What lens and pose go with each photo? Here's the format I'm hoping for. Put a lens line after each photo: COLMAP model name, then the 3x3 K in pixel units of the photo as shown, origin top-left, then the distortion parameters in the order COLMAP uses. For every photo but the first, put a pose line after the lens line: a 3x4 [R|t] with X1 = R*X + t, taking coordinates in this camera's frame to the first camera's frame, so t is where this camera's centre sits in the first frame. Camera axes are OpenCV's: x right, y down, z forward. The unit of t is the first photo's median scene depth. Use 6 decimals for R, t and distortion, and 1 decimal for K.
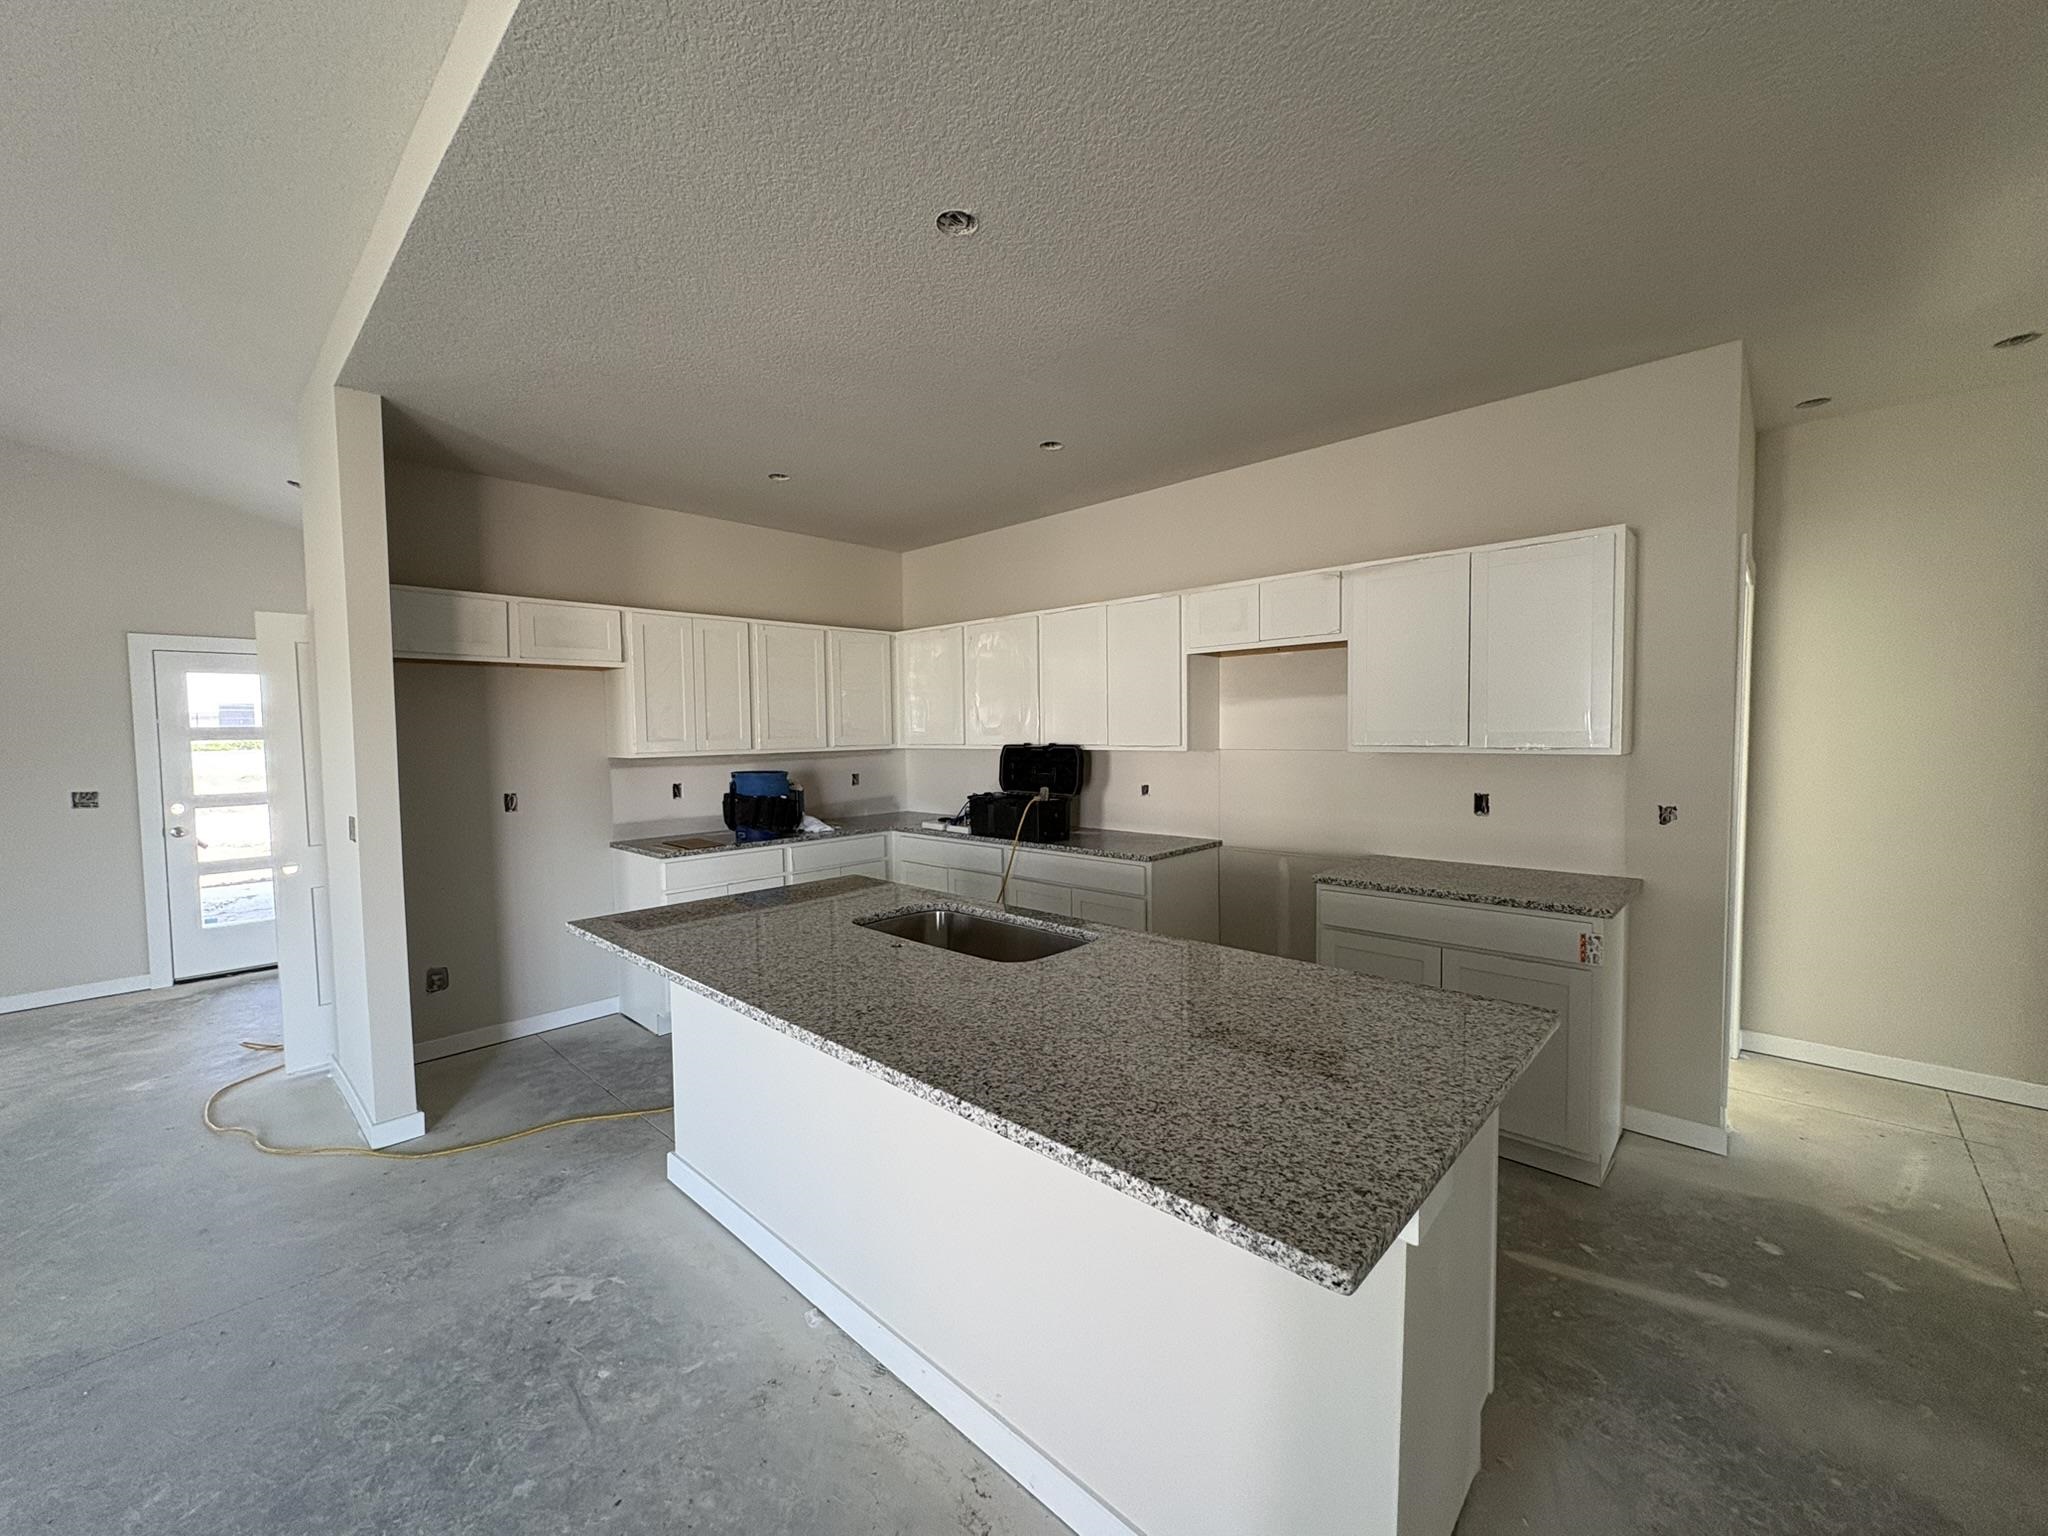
lens RADIAL K [[803.3, 0, 1014.4], [0, 803.3, 769.0], [0, 0, 1]] dist [0.001032, 0.000578]
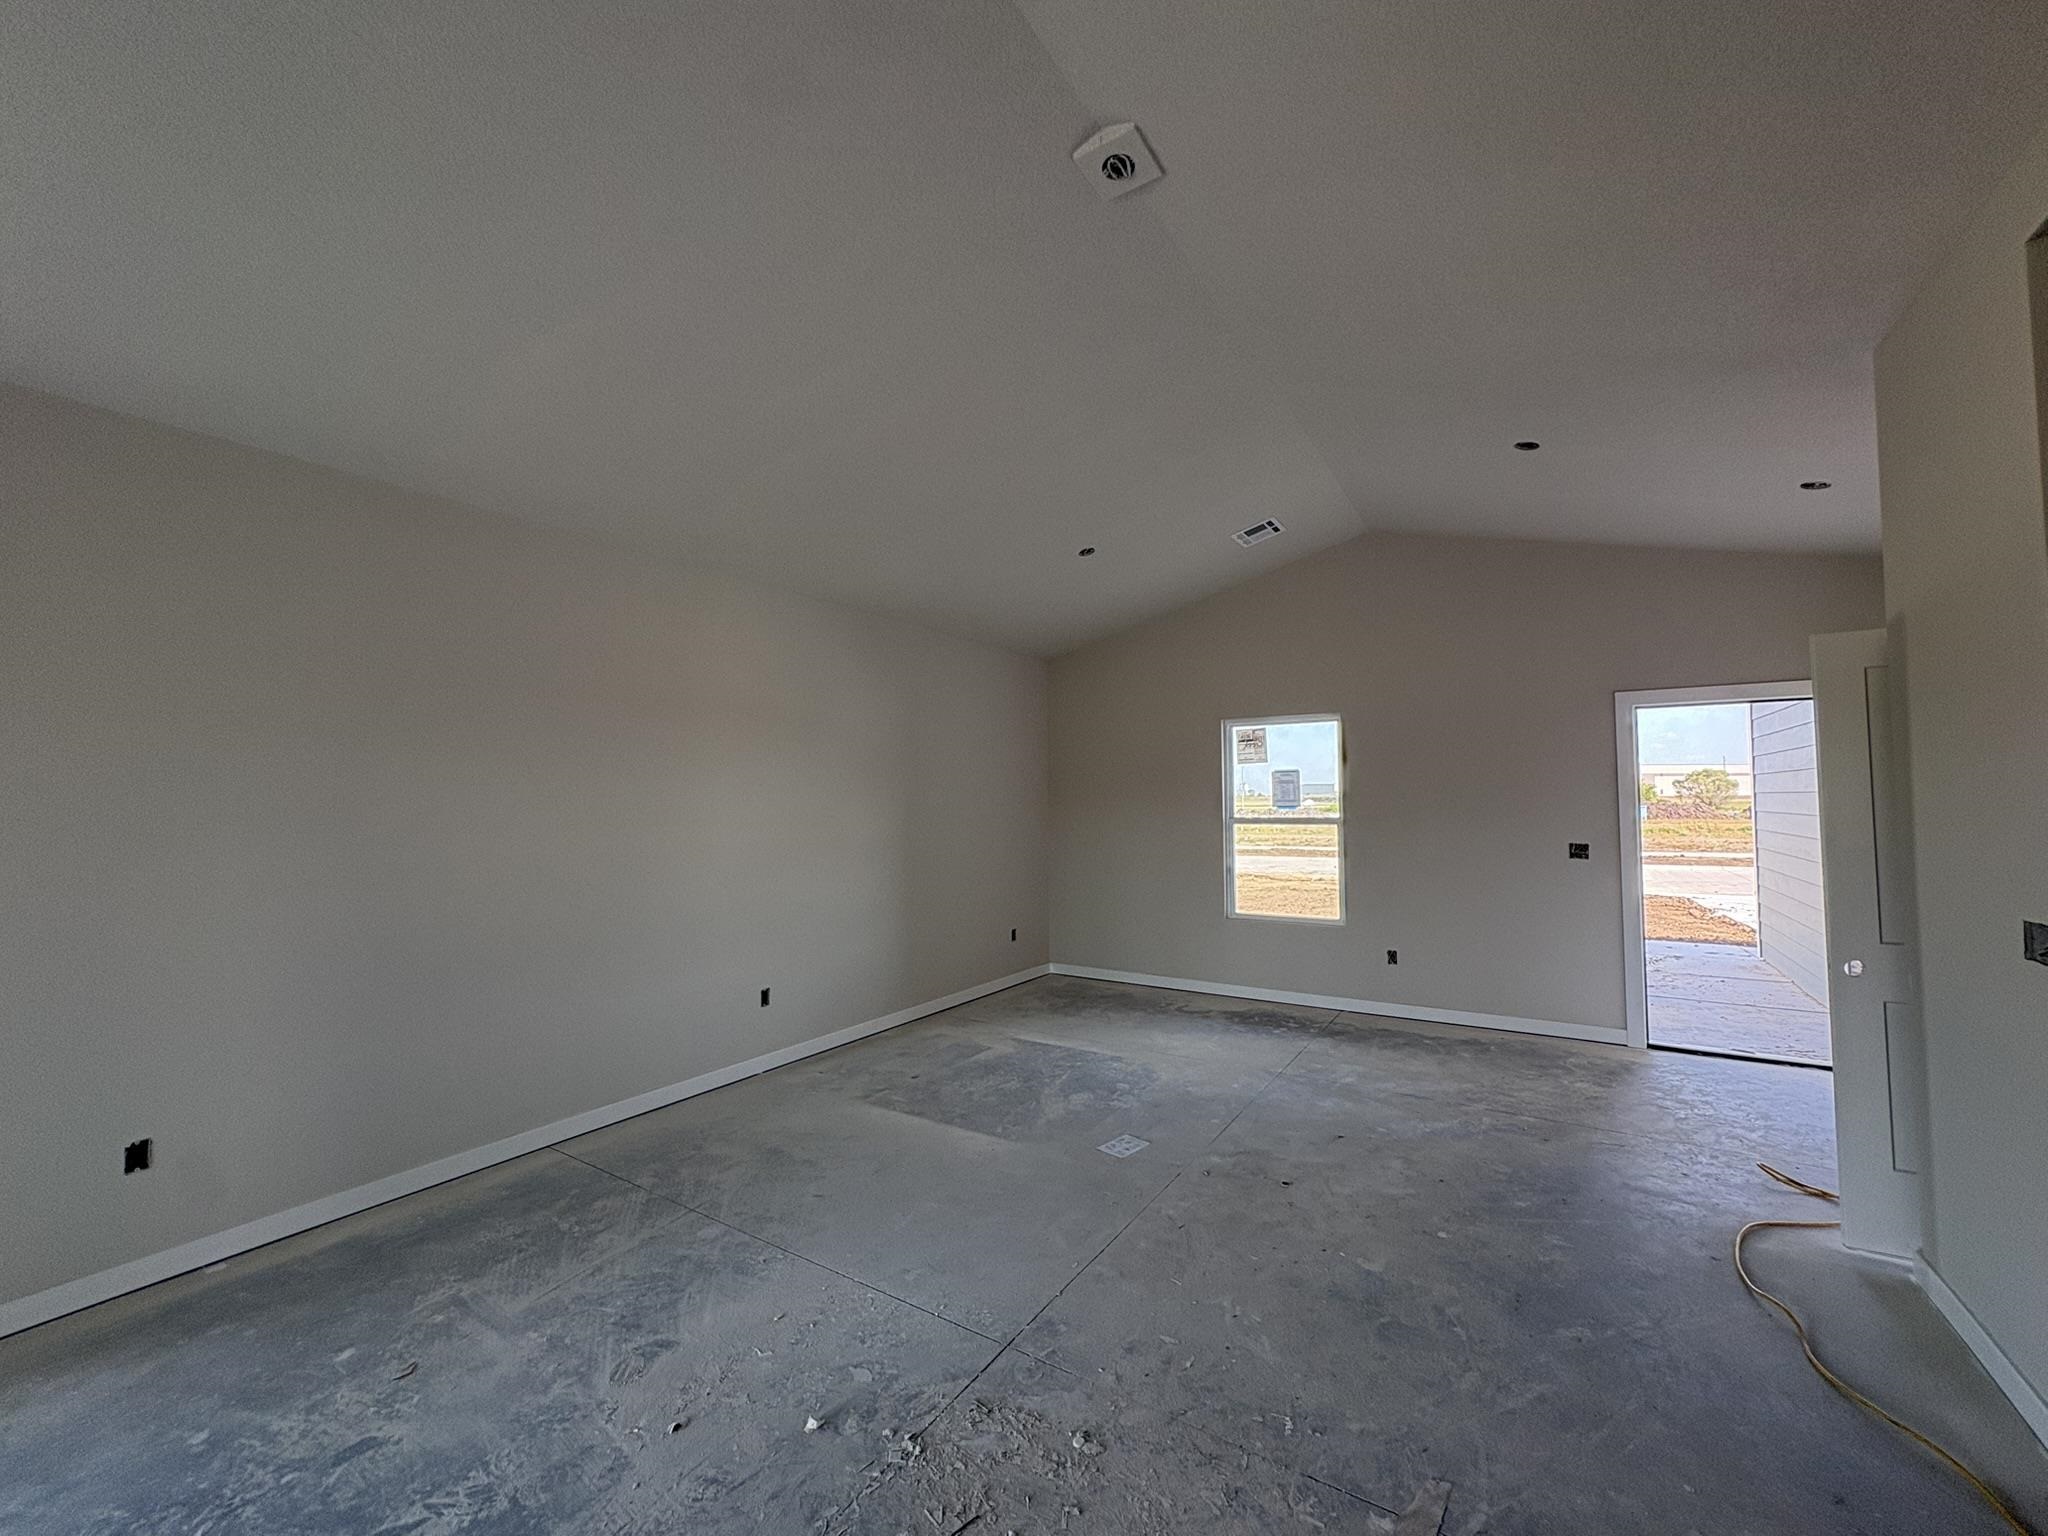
lens RADIAL K [[803.3, 0, 1014.4], [0, 803.3, 769.0], [0, 0, 1]] dist [0.001032, 0.000578]
pose [[0.155700, -0.025794, -0.987468, -0.205941], [-0.044298, 0.998471, -0.033066, -0.002384], [0.986811, 0.048891, 0.154319, 0.081209]]
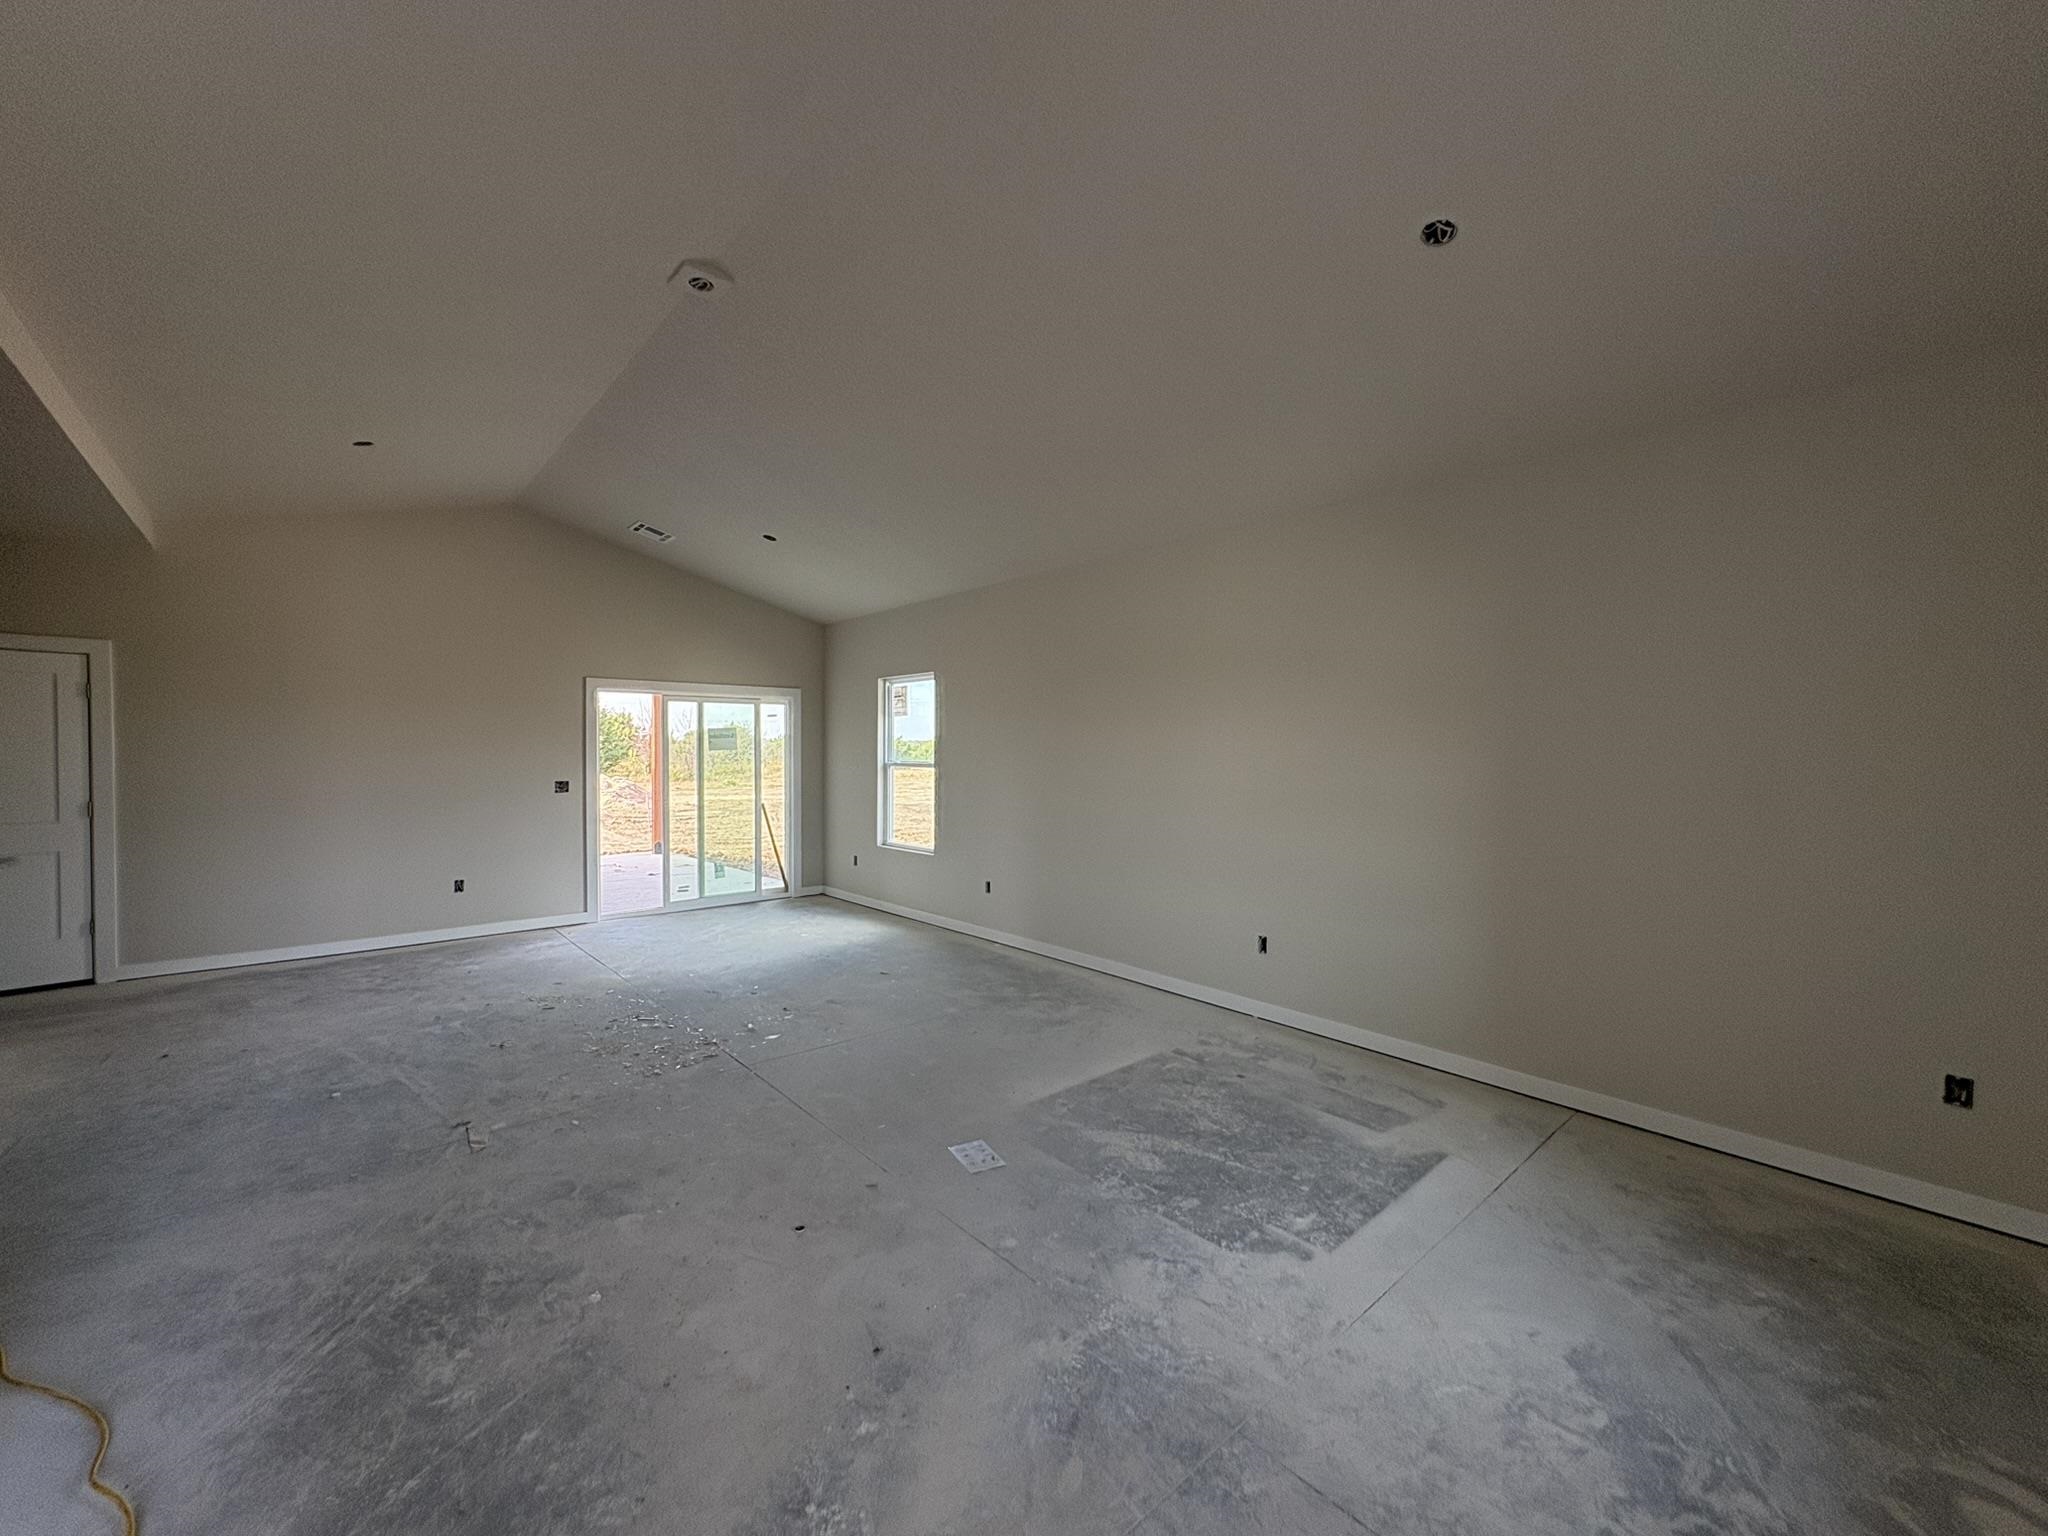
lens RADIAL K [[803.3, 0, 1014.4], [0, 803.3, 769.0], [0, 0, 1]] dist [0.001032, 0.000578]
pose [[-0.994400, 0.005147, 0.105557, -1.020719], [0.012552, 0.997495, 0.069613, -0.019416], [-0.104935, 0.070548, -0.991974, 0.889656]]
